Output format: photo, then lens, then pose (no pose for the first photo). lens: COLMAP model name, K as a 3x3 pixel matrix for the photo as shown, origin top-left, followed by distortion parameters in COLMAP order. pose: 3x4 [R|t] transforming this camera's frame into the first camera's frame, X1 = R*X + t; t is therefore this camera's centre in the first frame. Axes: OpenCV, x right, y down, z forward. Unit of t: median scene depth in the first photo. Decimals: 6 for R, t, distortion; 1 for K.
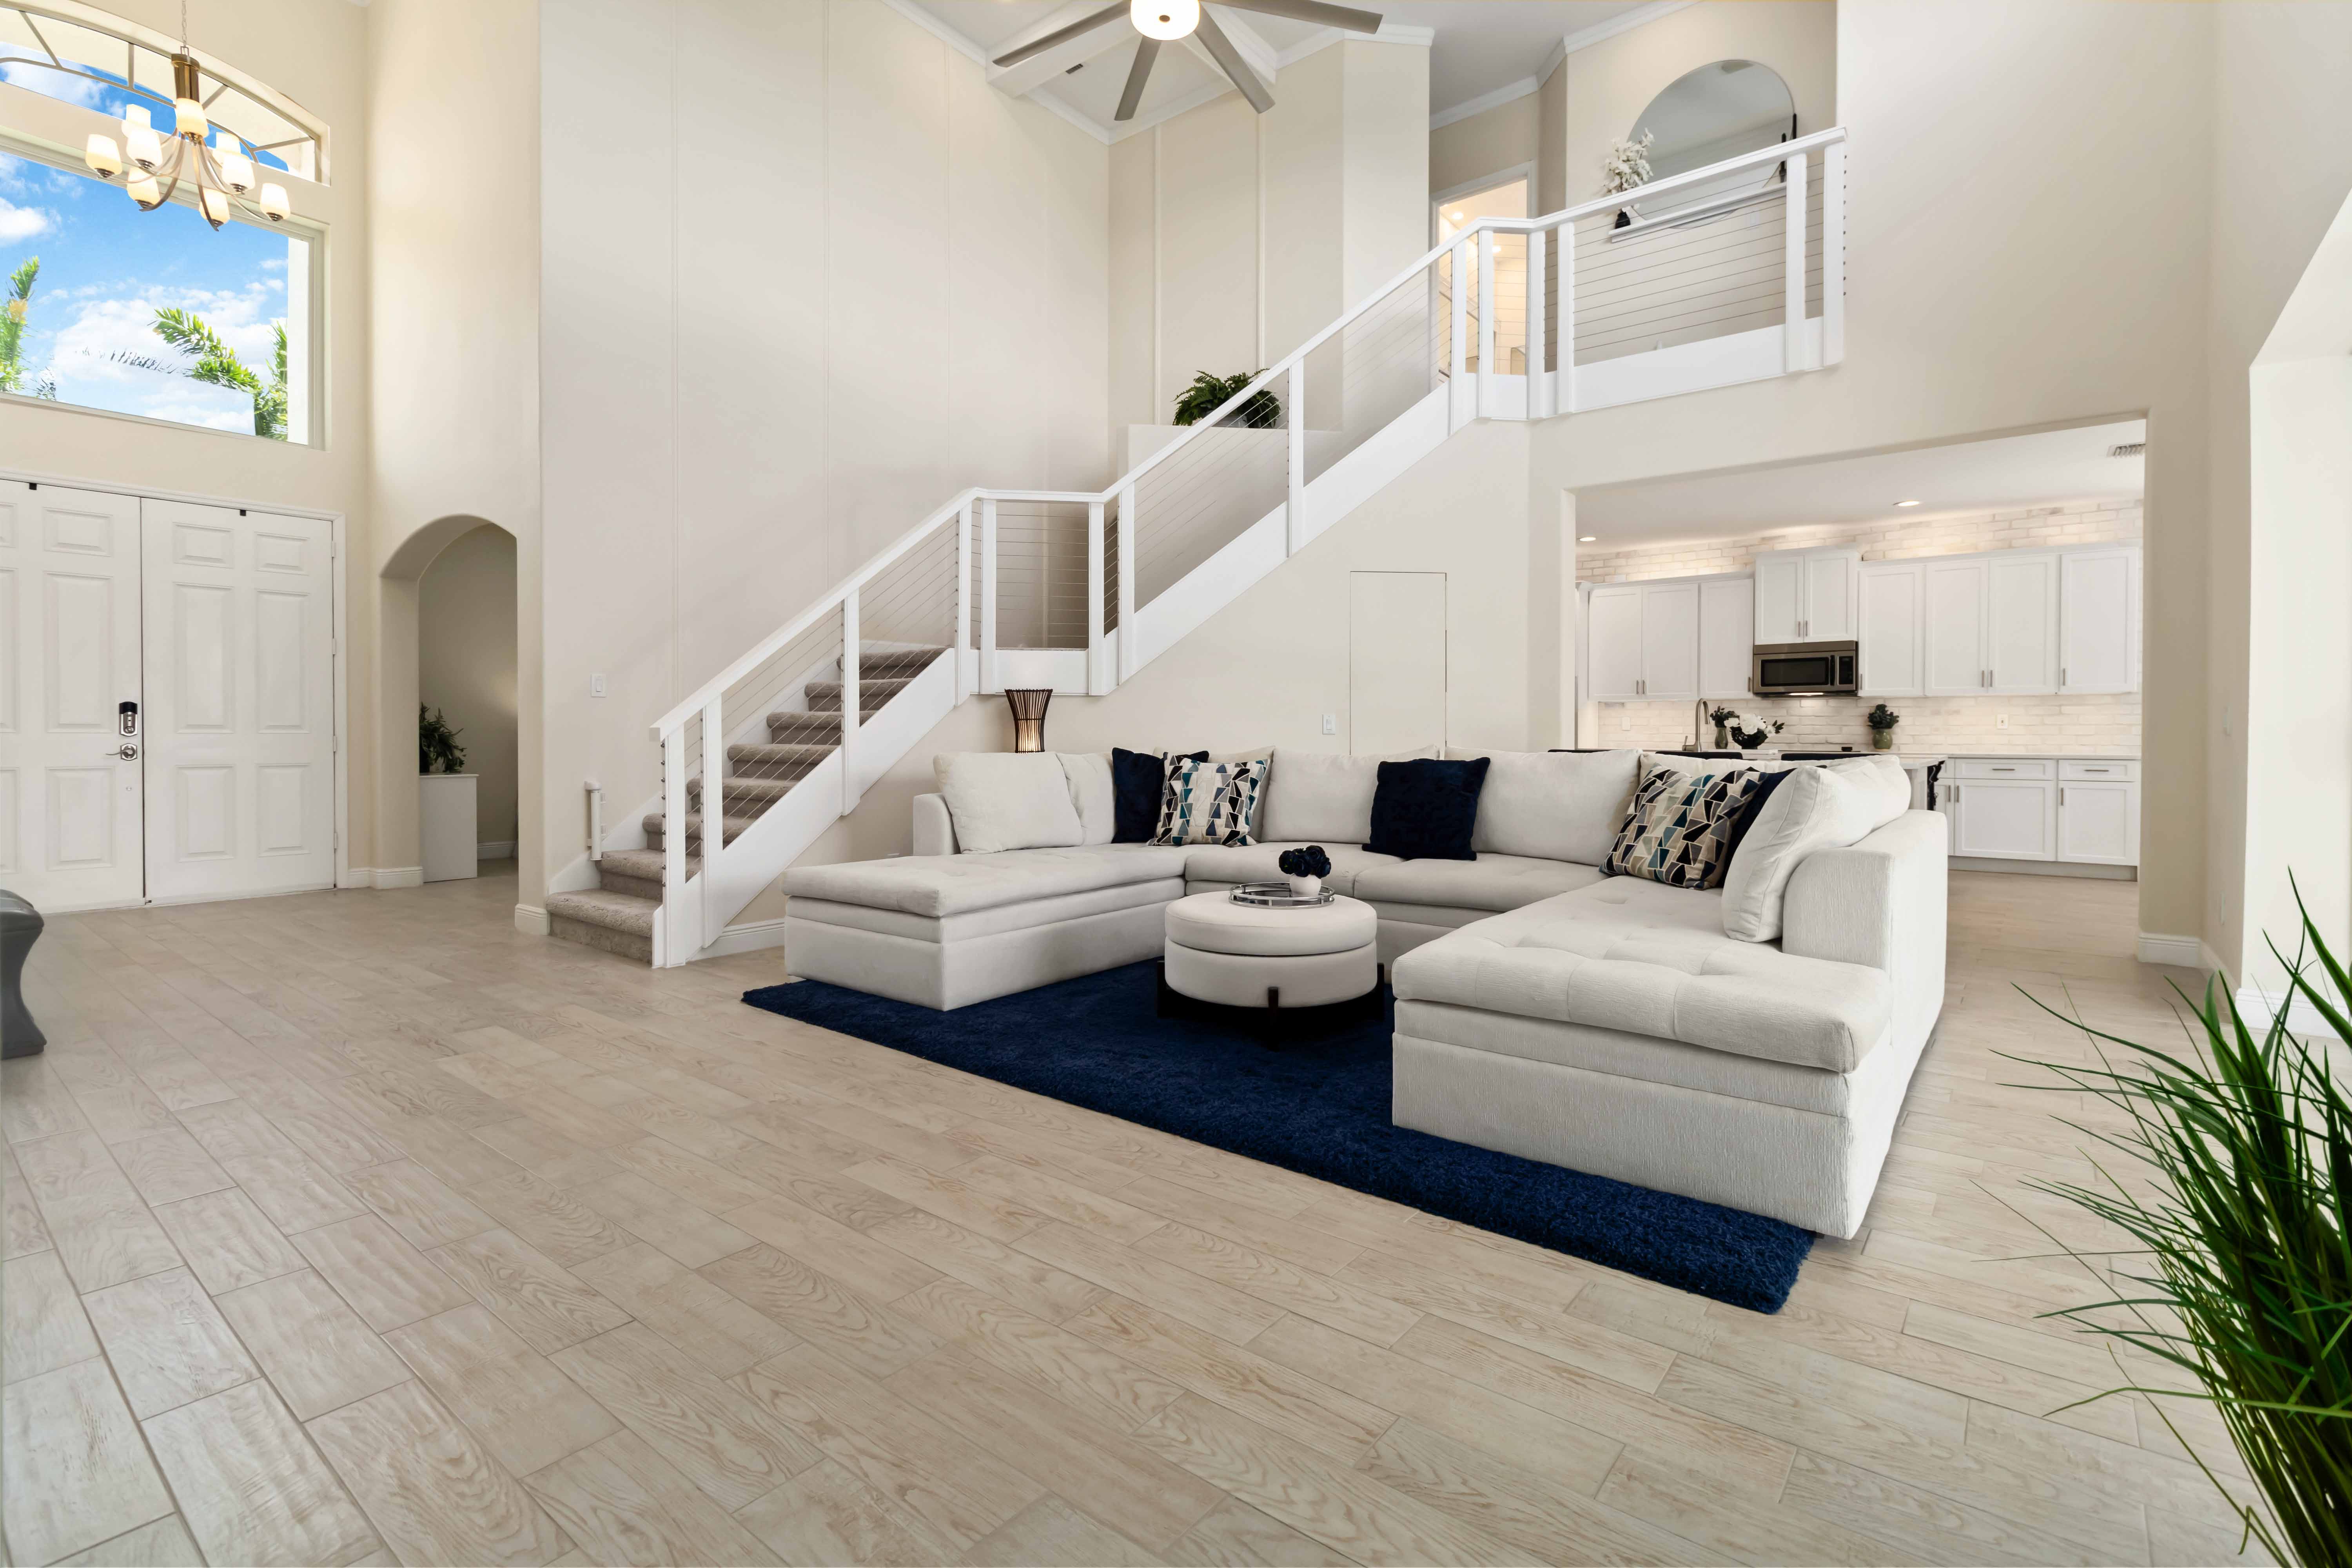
lens RADIAL K [[1079.9, 0, 1178.8], [0, 1079.9, 744.1], [0, 0, 1]] dist [0.001176, 0.000404]
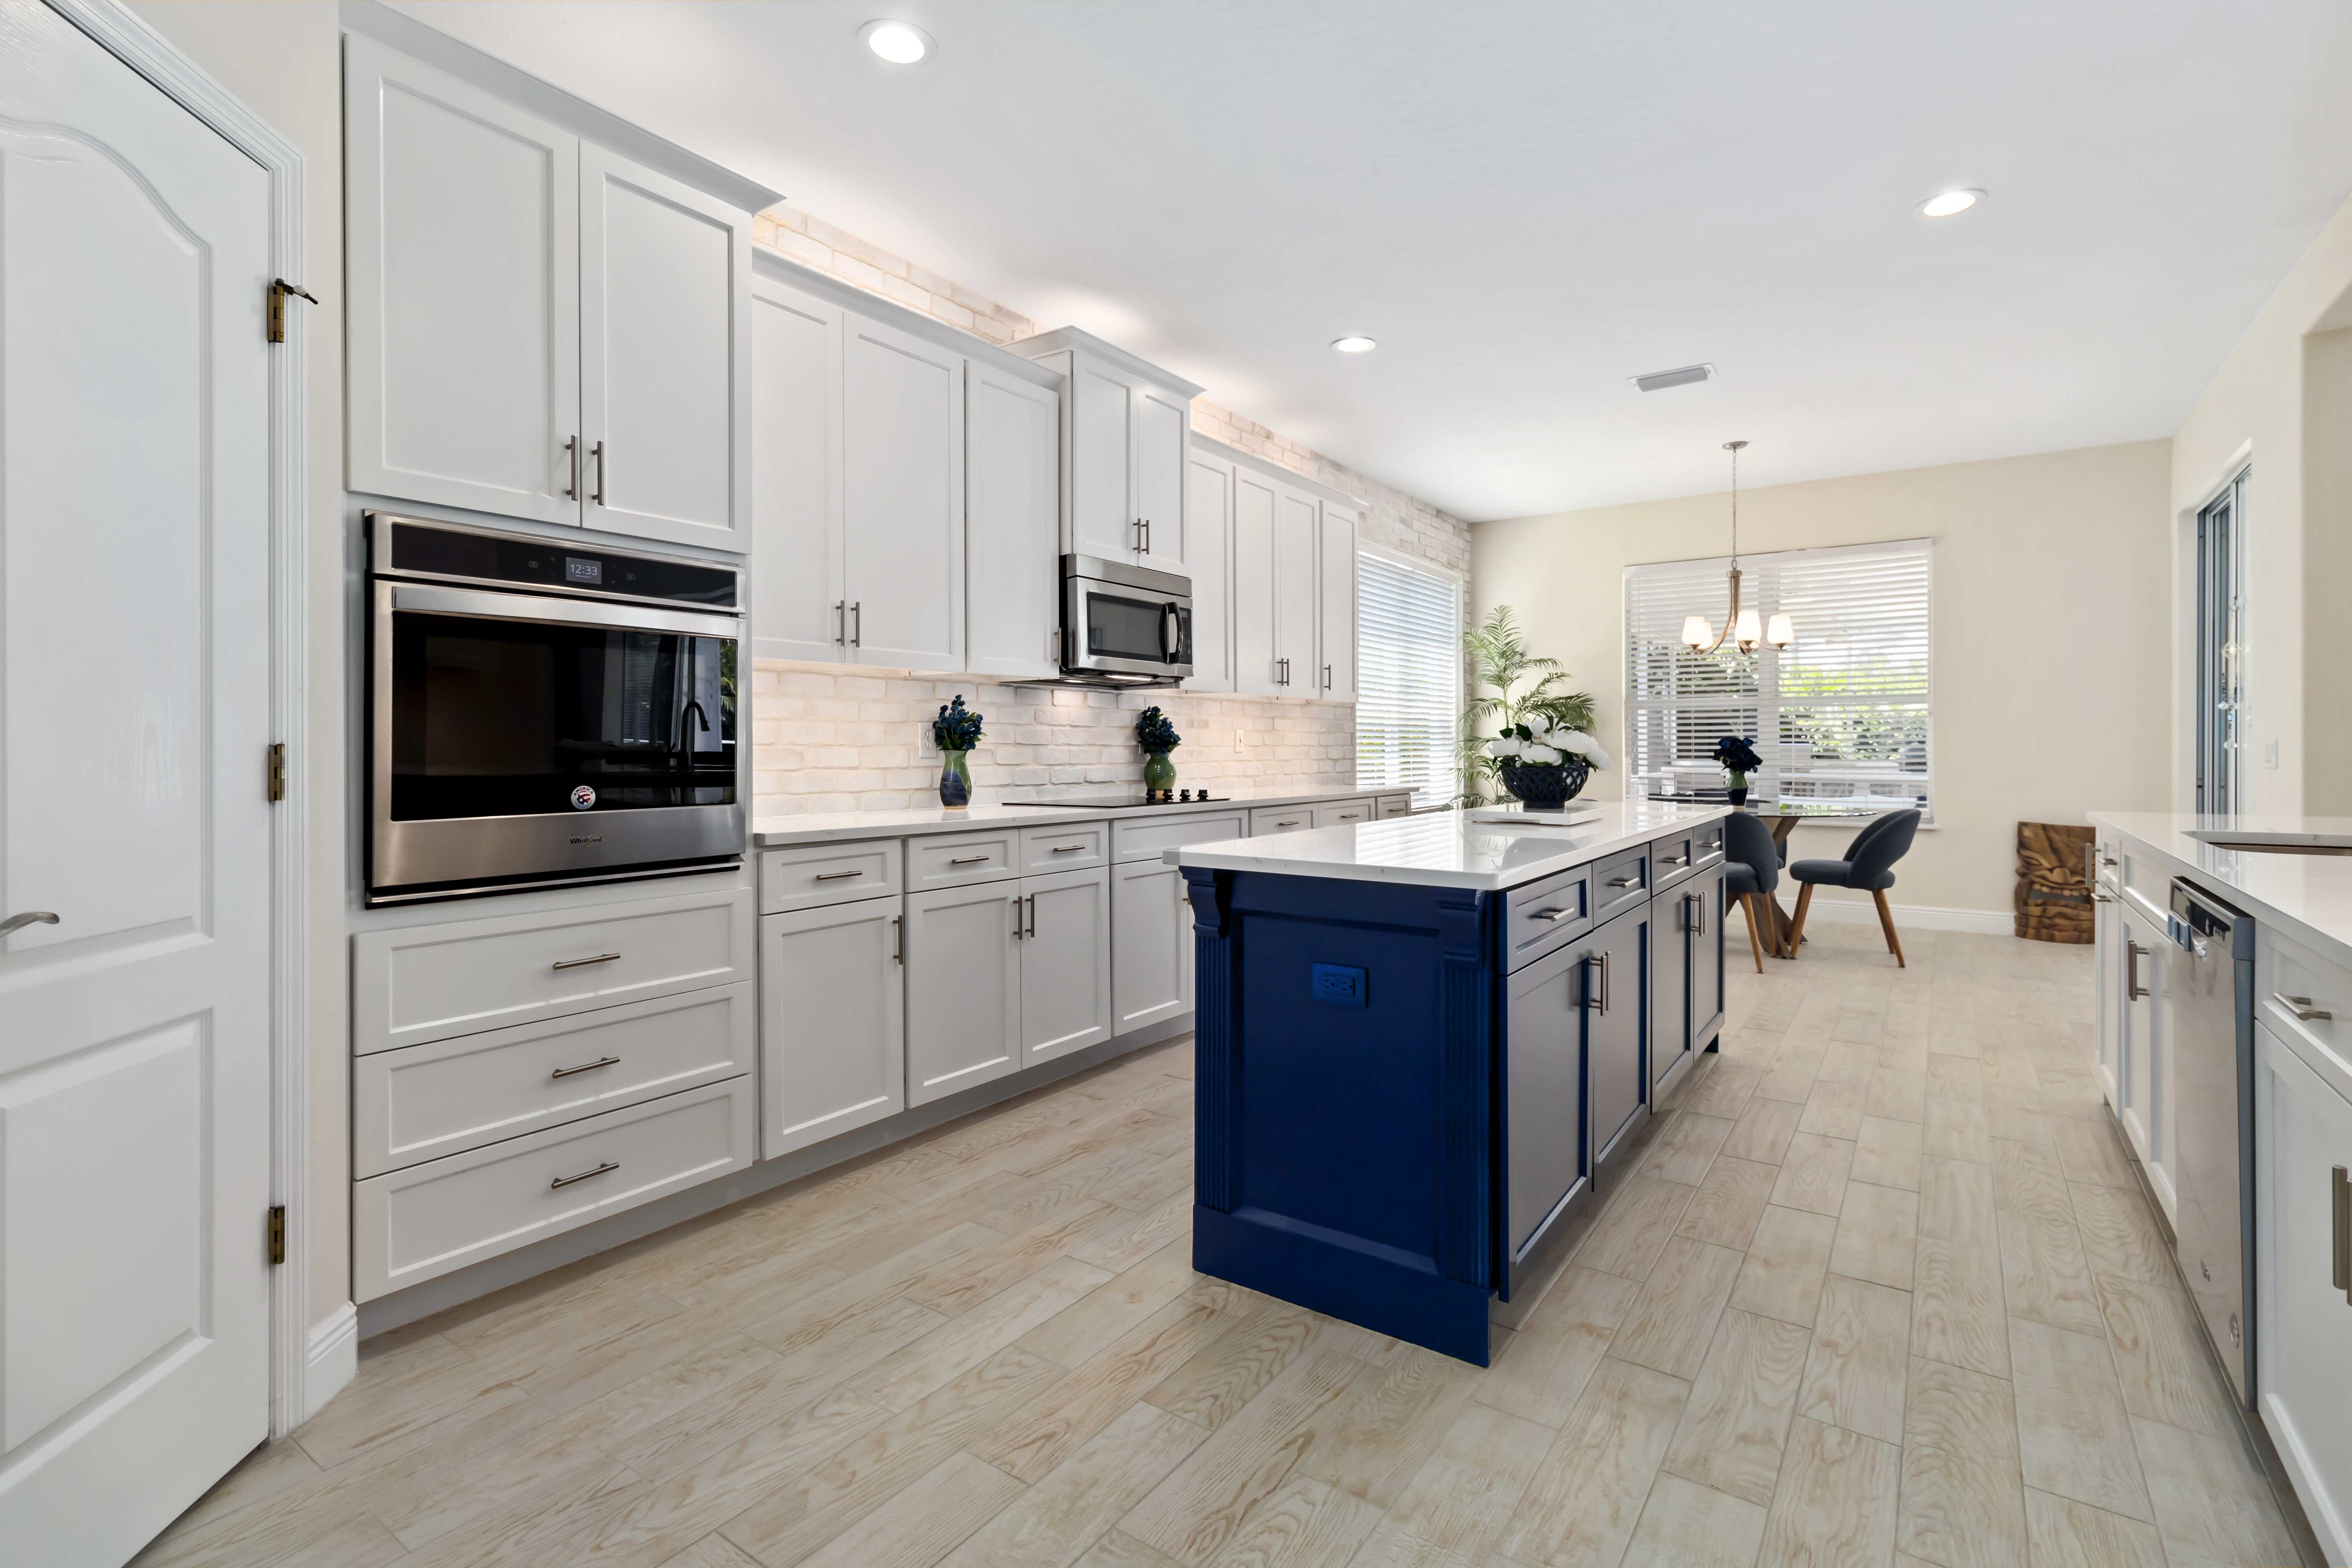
lens RADIAL K [[1102.4, 0, 1171.3], [0, 1102.4, 744.5], [0, 0, 1]] dist [-0.000125, -0.000168]
pose [[-0.055683, 0.000646, 0.998448, 0.150454], [0.011168, 0.999938, -0.000024, -0.024541], [-0.998386, 0.011150, -0.055687, 1.399863]]
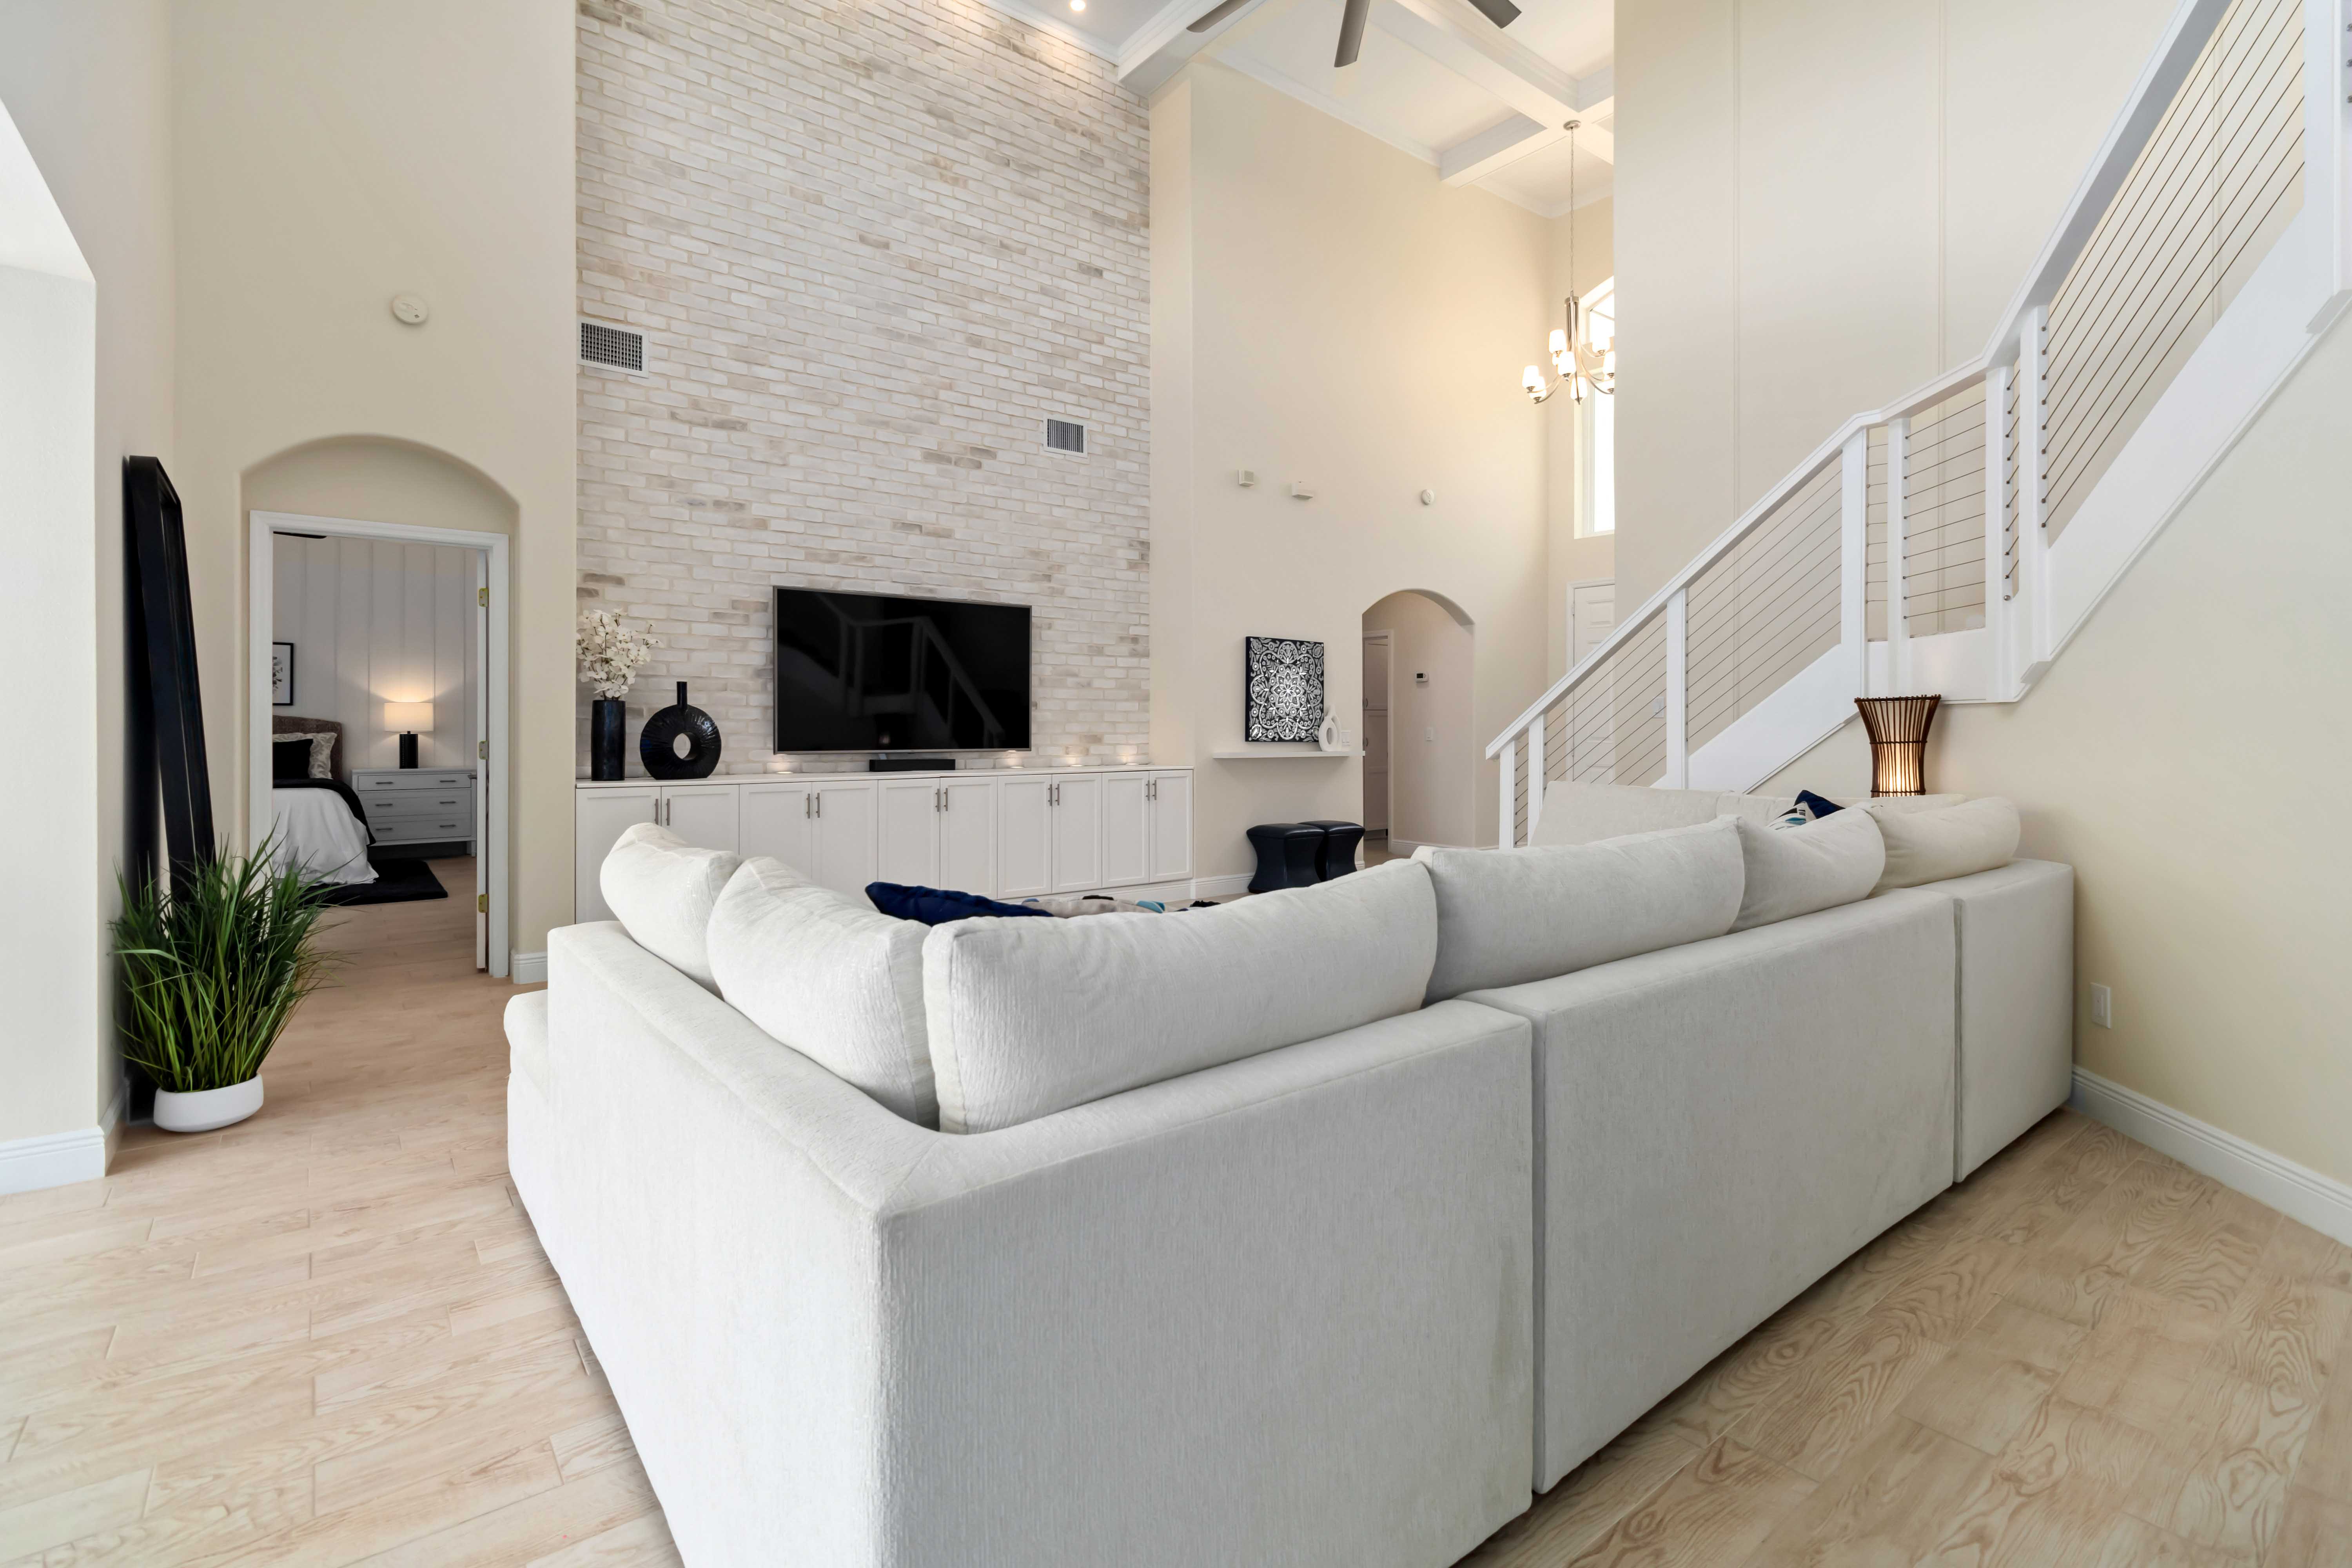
lens RADIAL K [[1095.8, 0, 1187.7], [0, 1095.8, 726.9], [0, 0, 1]] dist [-0.001372, -0.000765]
pose [[-0.225862, -0.001878, -0.974158, 0.571282], [-0.011799, 0.999930, 0.000808, -0.026261], [0.974088, 0.011677, -0.225868, 0.692012]]
